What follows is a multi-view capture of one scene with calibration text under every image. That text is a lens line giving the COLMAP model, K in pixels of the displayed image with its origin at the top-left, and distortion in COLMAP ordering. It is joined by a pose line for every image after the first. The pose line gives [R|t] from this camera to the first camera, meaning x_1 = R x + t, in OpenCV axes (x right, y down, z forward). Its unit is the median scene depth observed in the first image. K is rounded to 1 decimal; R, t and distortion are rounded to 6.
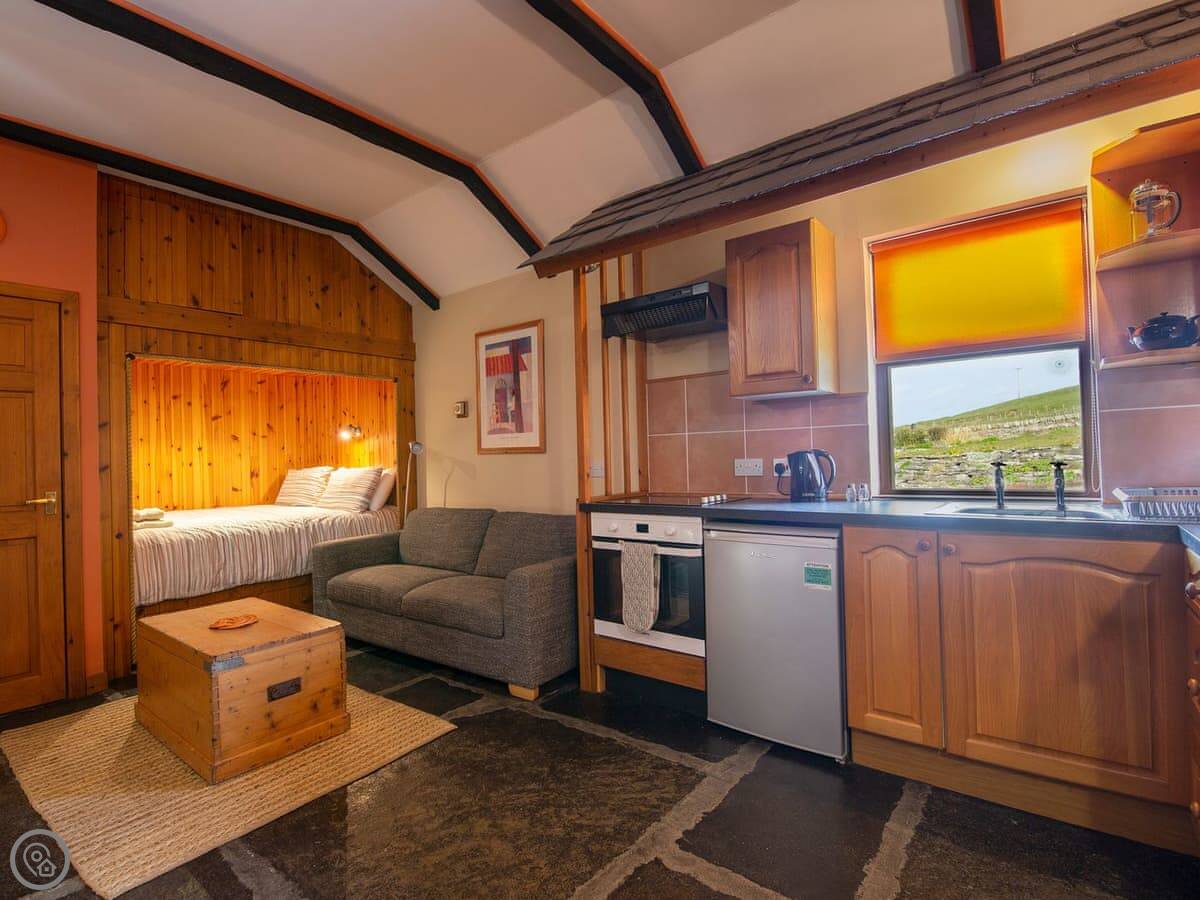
lens RADIAL K [[587.6, 0, 604.7], [0, 587.6, 450.8], [0, 0, 1]] dist [-0.003968, -0.005175]
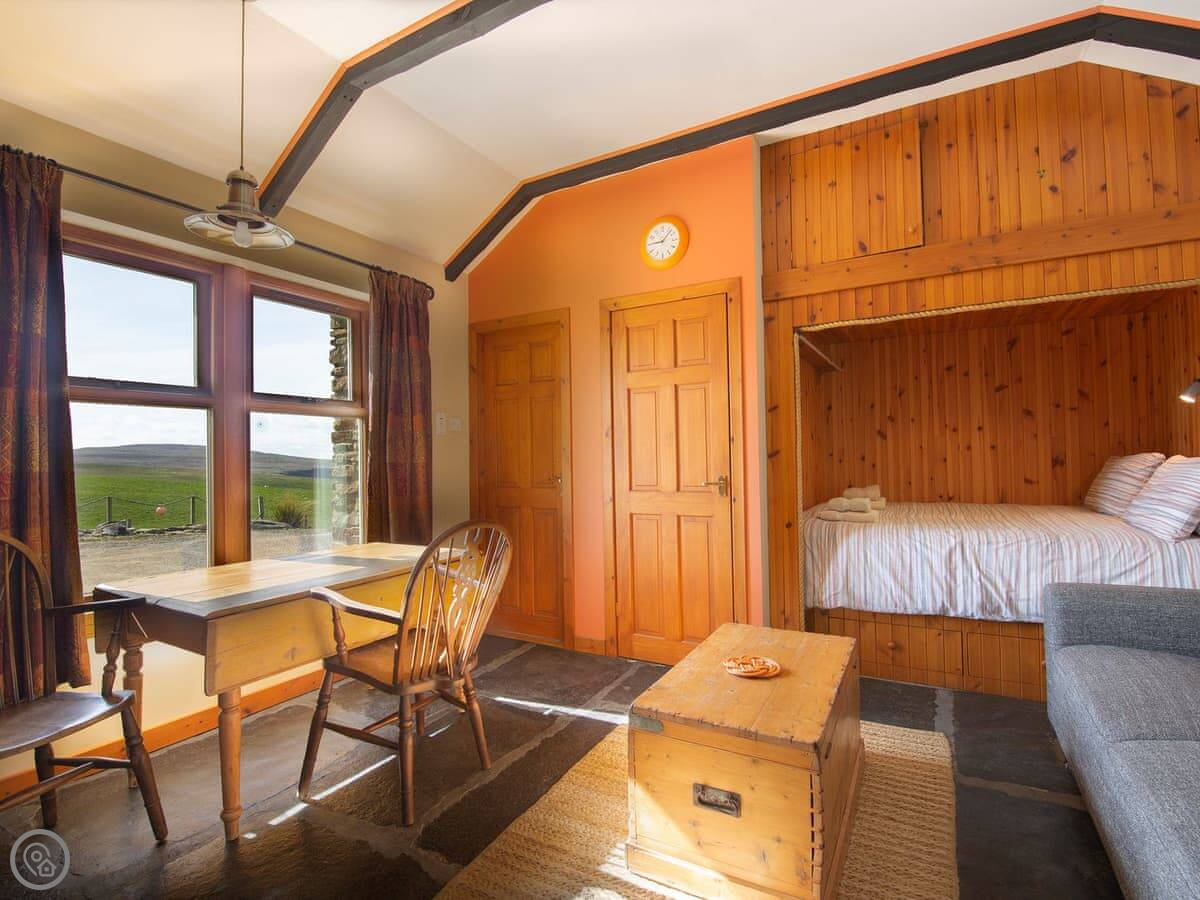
lens RADIAL K [[587.6, 0, 598.5], [0, 587.6, 447.2], [0, 0, 1]] dist [-0.003968, -0.005175]
pose [[0.137386, 0.006735, -0.990495, 0.048435], [0.021845, 0.999713, 0.009828, 0.003796], [0.990277, -0.022987, 0.137199, 0.466593]]
